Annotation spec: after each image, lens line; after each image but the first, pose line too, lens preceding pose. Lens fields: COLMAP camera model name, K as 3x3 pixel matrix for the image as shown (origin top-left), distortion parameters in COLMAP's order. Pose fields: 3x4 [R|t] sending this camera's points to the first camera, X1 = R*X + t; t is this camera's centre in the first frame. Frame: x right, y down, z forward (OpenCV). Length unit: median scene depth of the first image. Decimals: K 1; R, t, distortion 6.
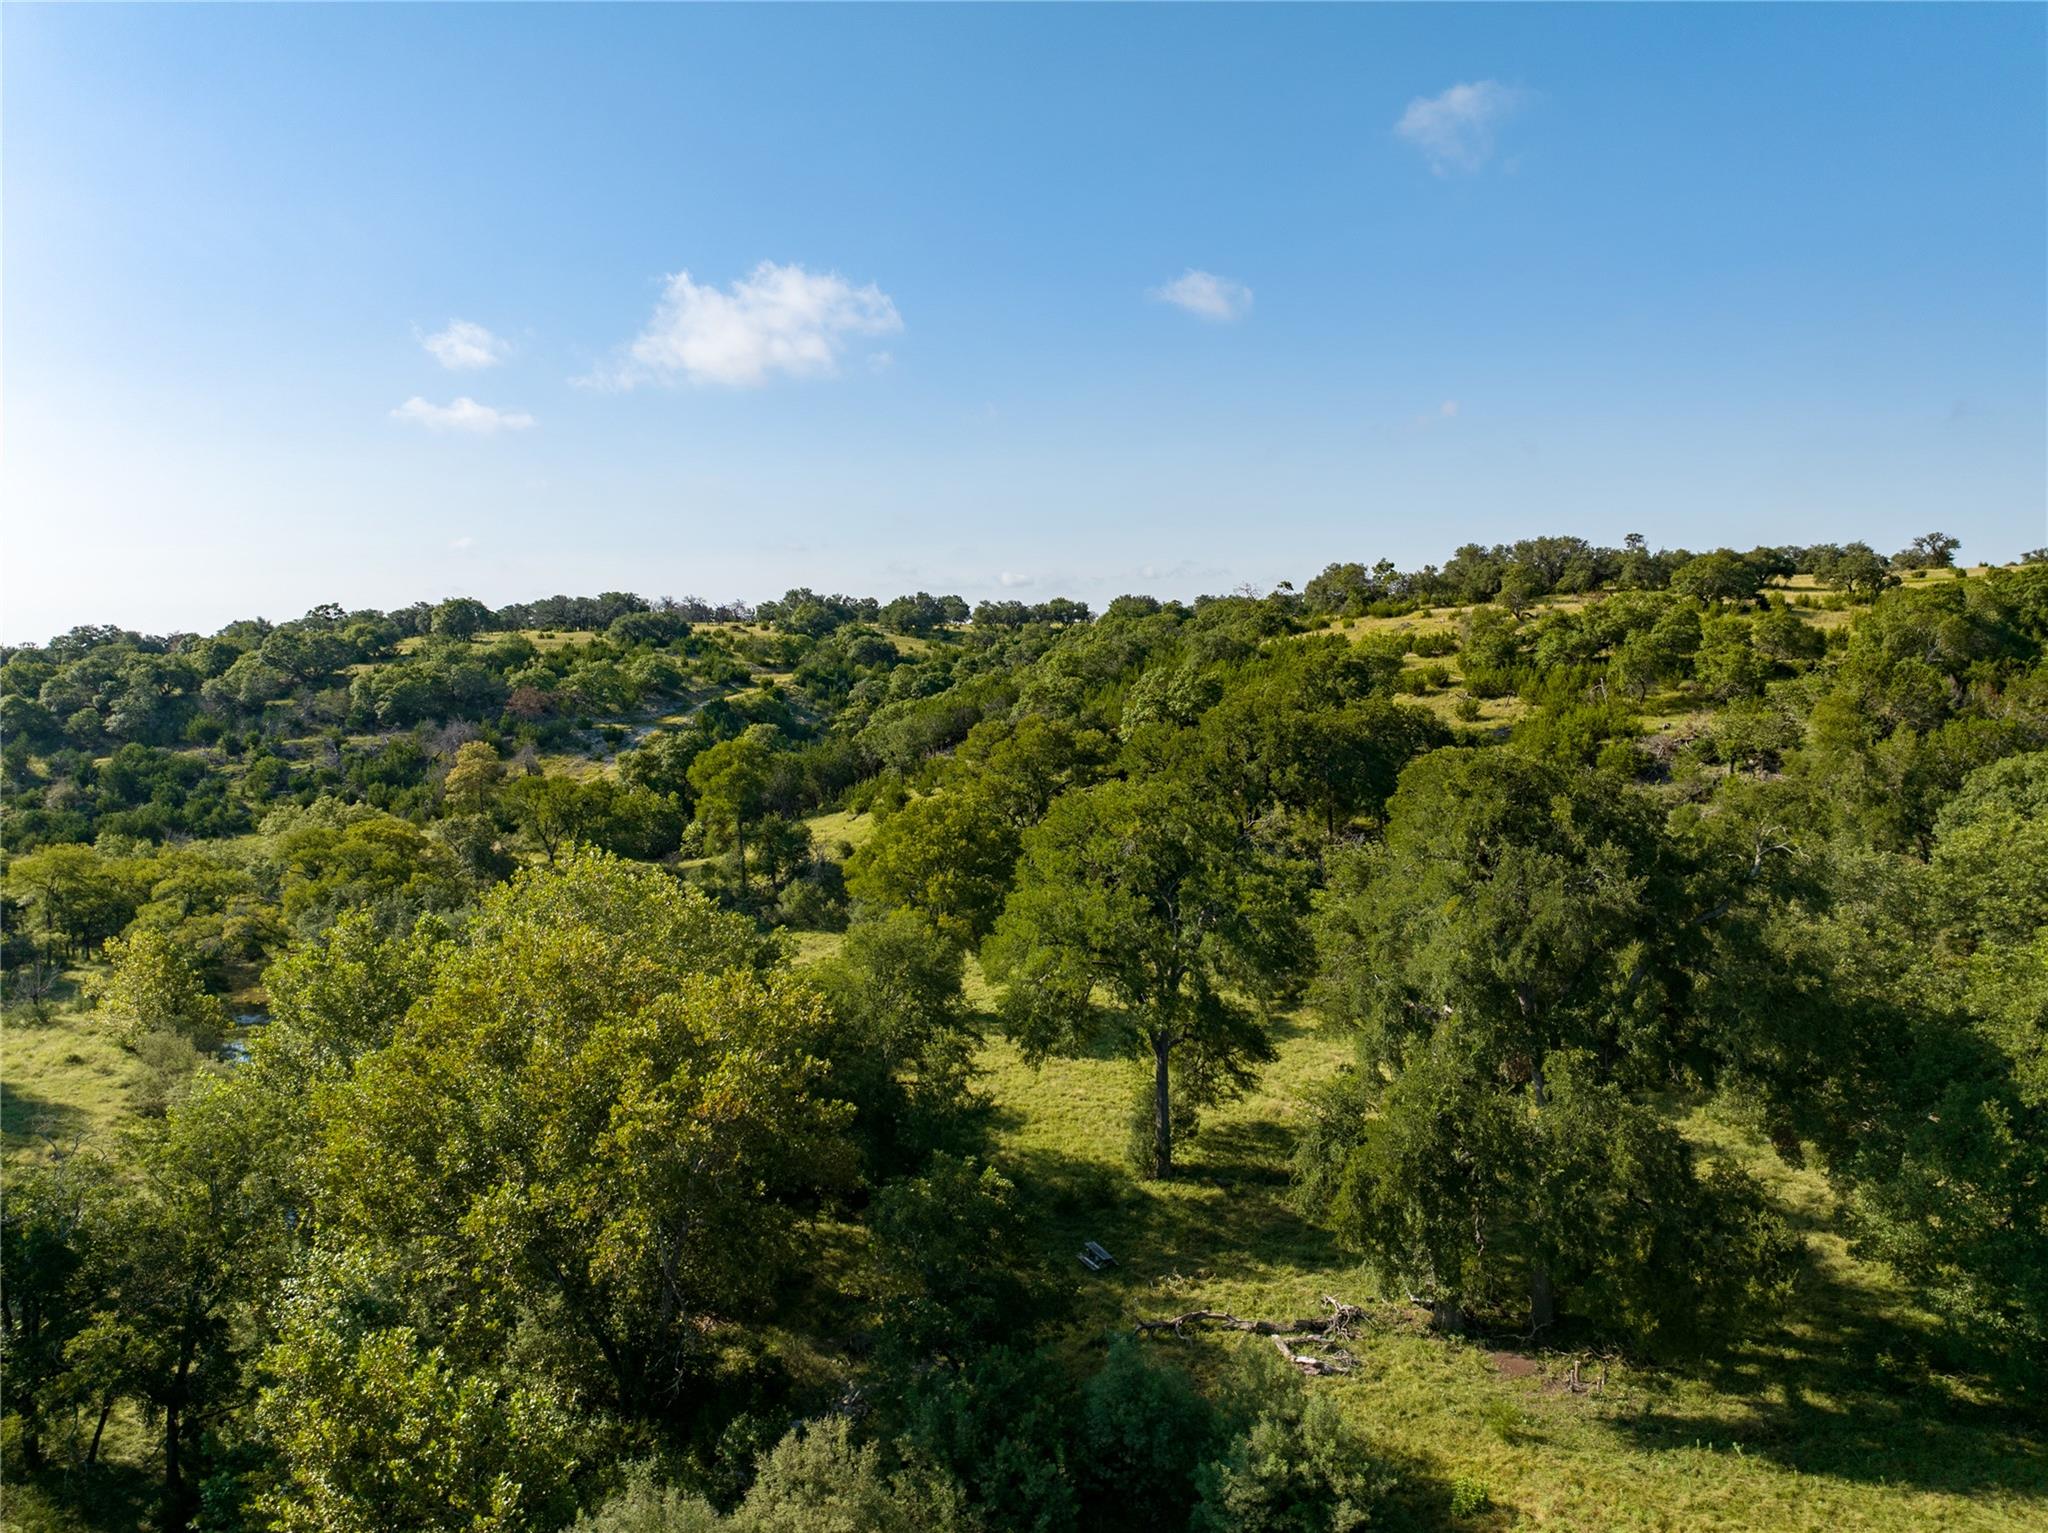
lens RADIAL K [[1427.9, 0, 1018.5], [0, 1427.9, 762.2], [0, 0, 1]] dist [-0.047165, 0.010975]
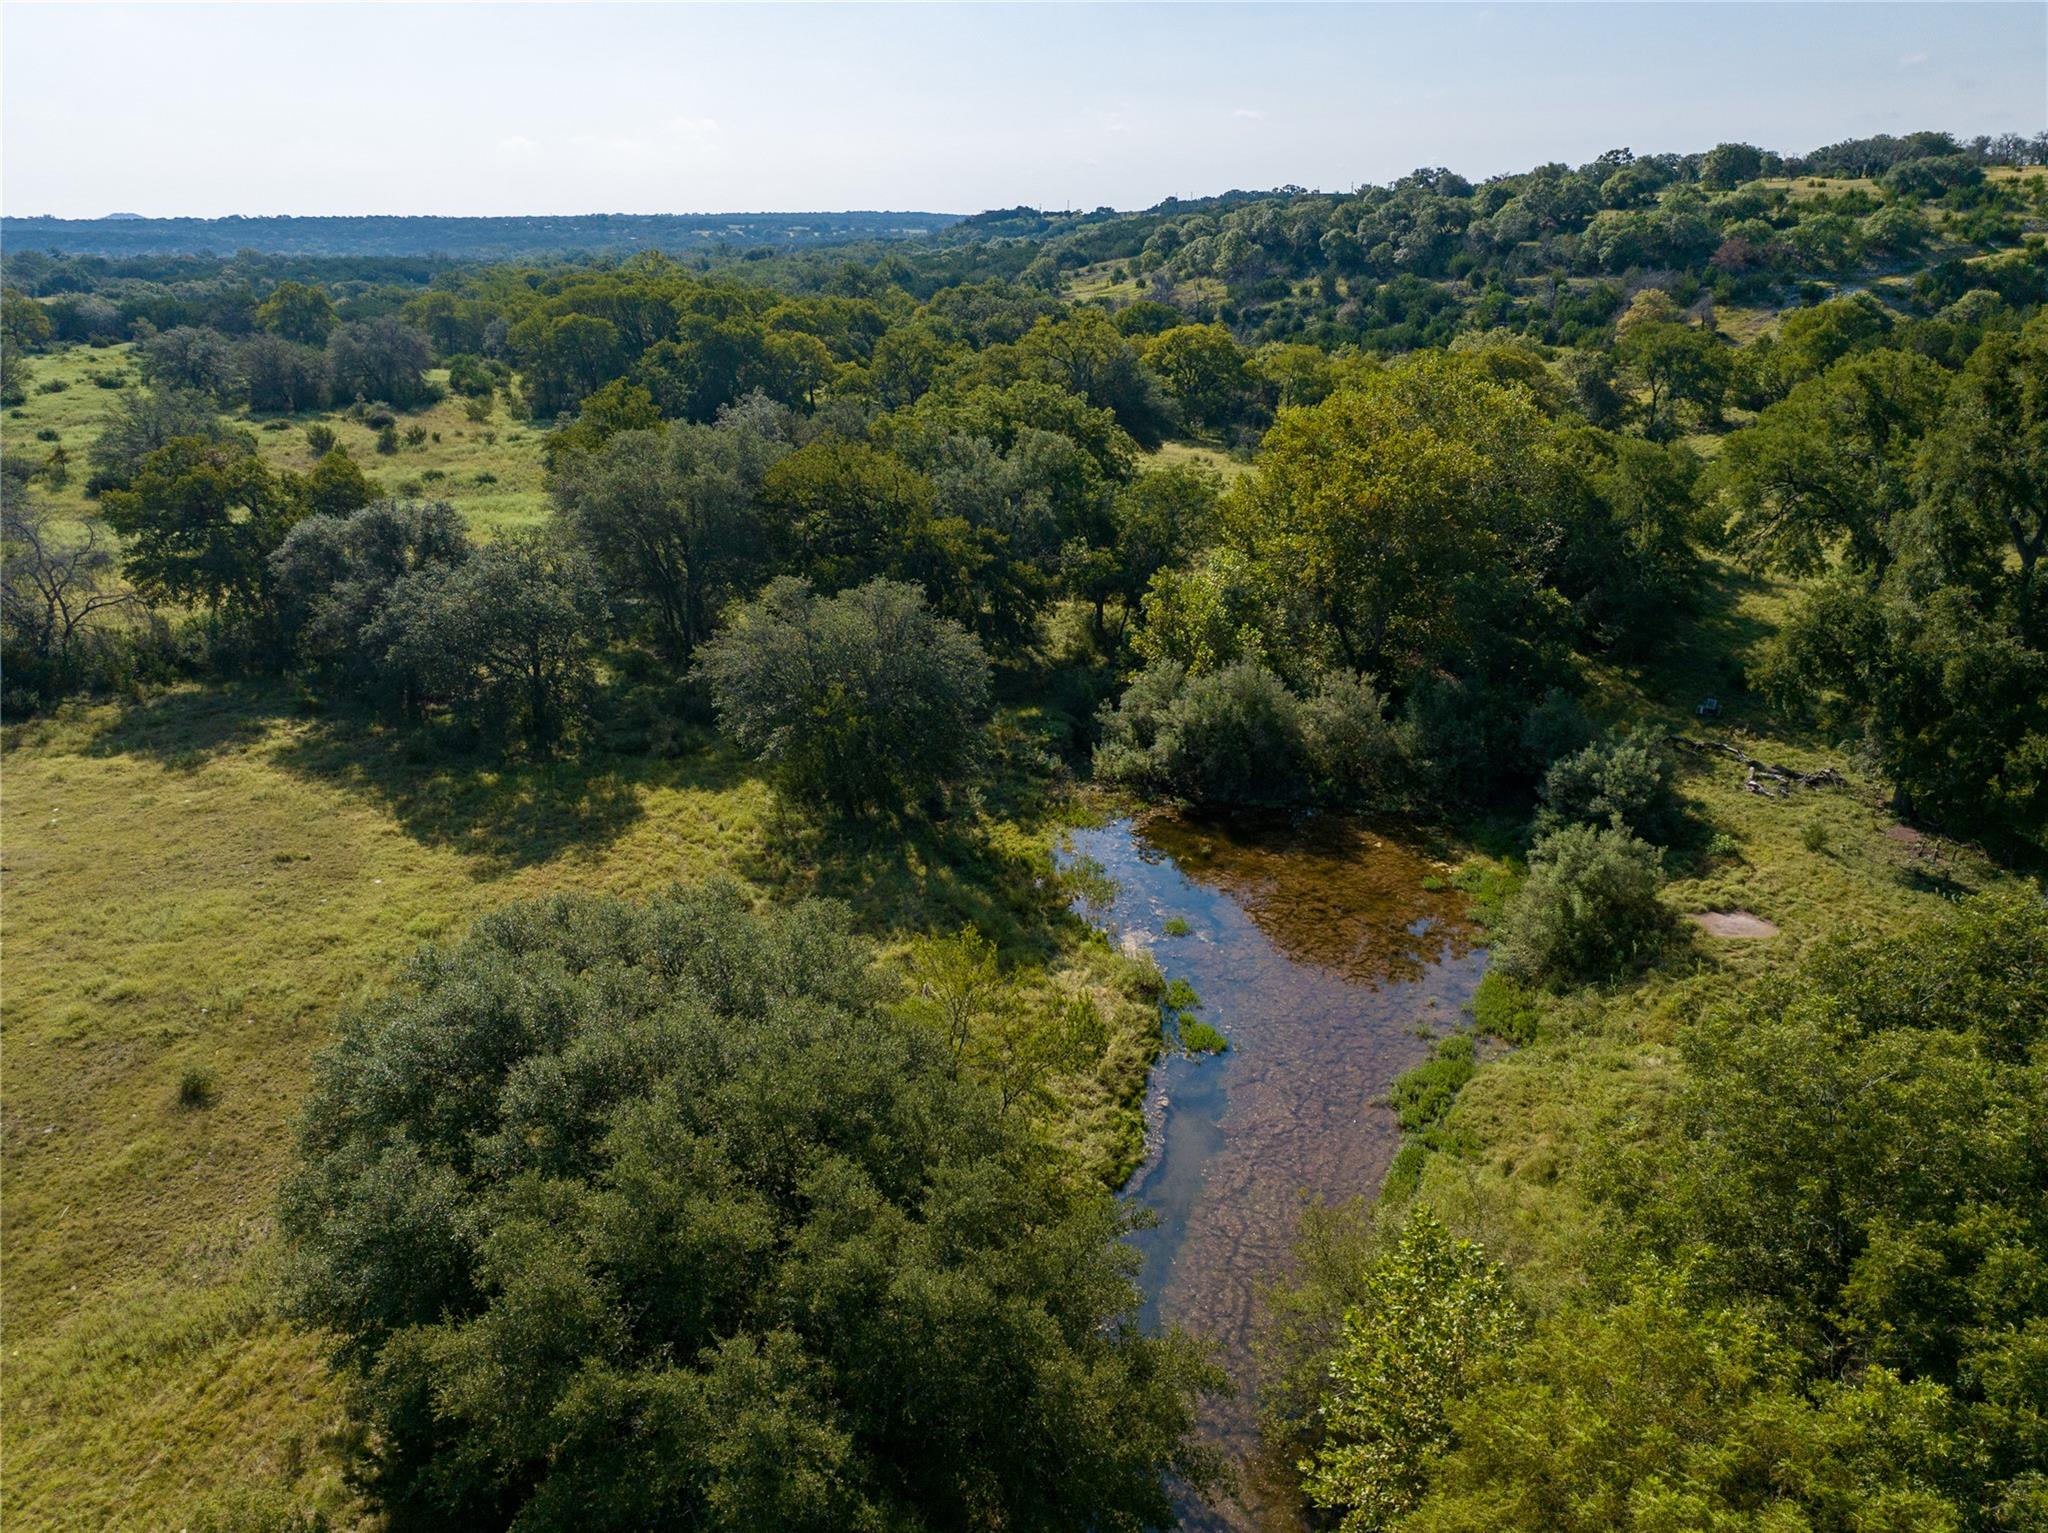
lens RADIAL K [[1427.9, 0, 1019.6], [0, 1427.9, 762.9], [0, 0, 1]] dist [-0.047165, 0.010975]
pose [[0.622827, 0.295942, -0.724227, 0.158971], [-0.058678, 0.940759, 0.333961, -0.003381], [0.780156, -0.165504, 0.603295, -0.082595]]
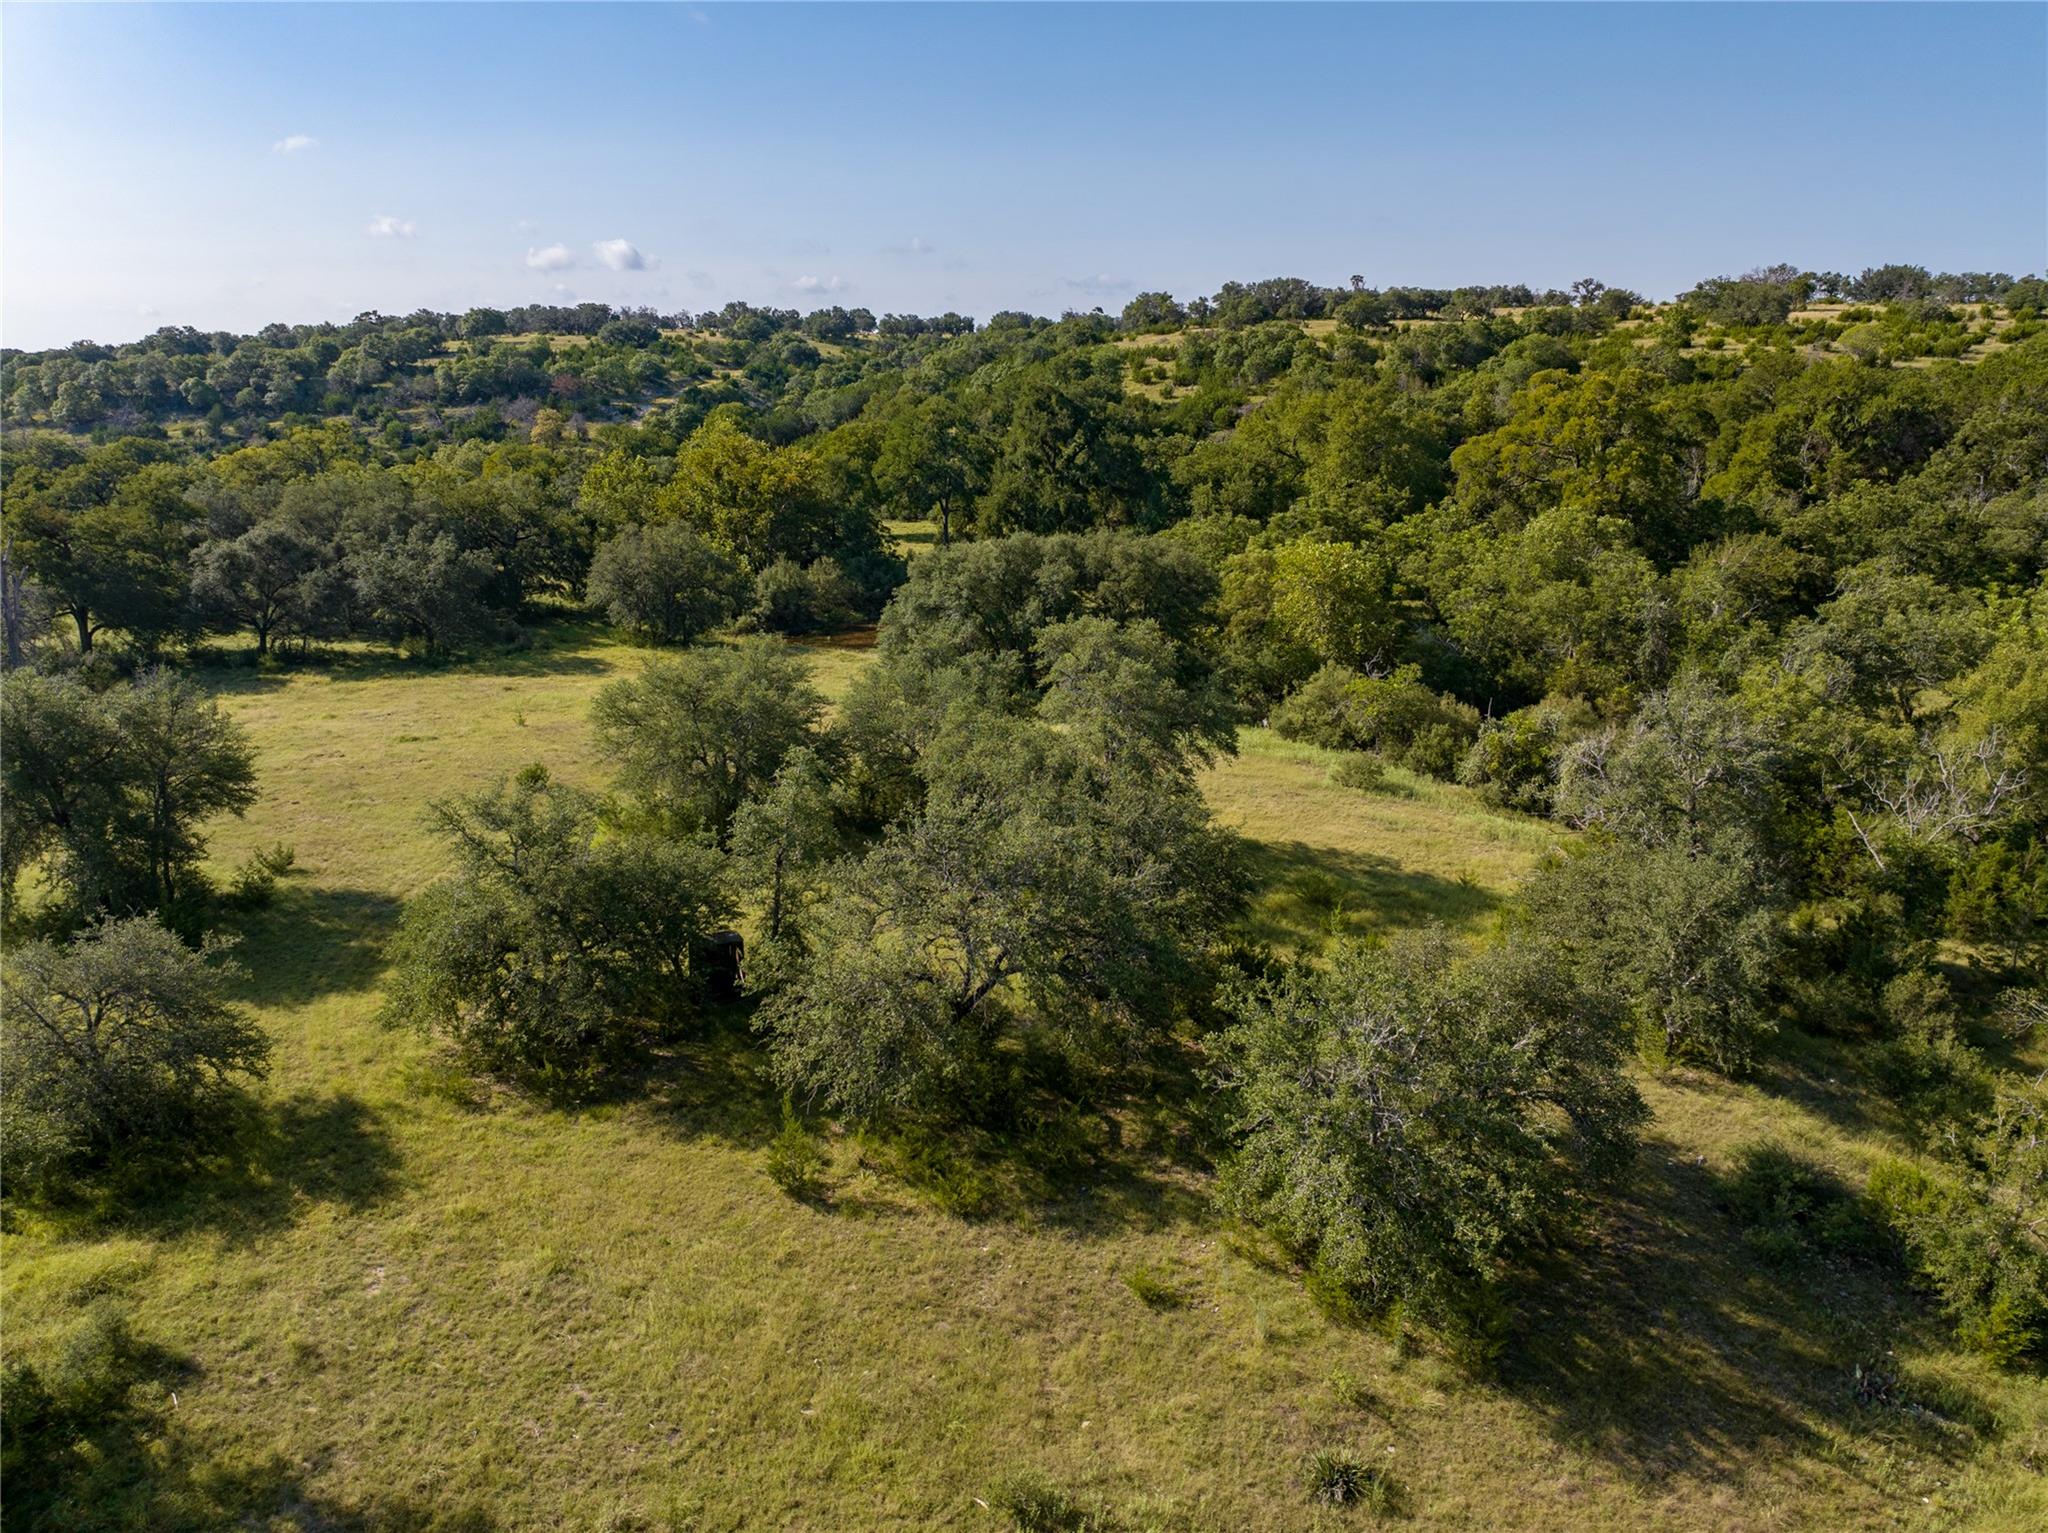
lens RADIAL K [[1427.9, 0, 1026.2], [0, 1427.9, 770.2], [0, 0, 1]] dist [-0.047165, 0.010975]
pose [[0.997835, -0.001635, 0.065749, 0.022091], [-0.011538, 0.979838, 0.199461, 0.040744], [-0.064749, -0.199787, 0.977698, -0.436638]]
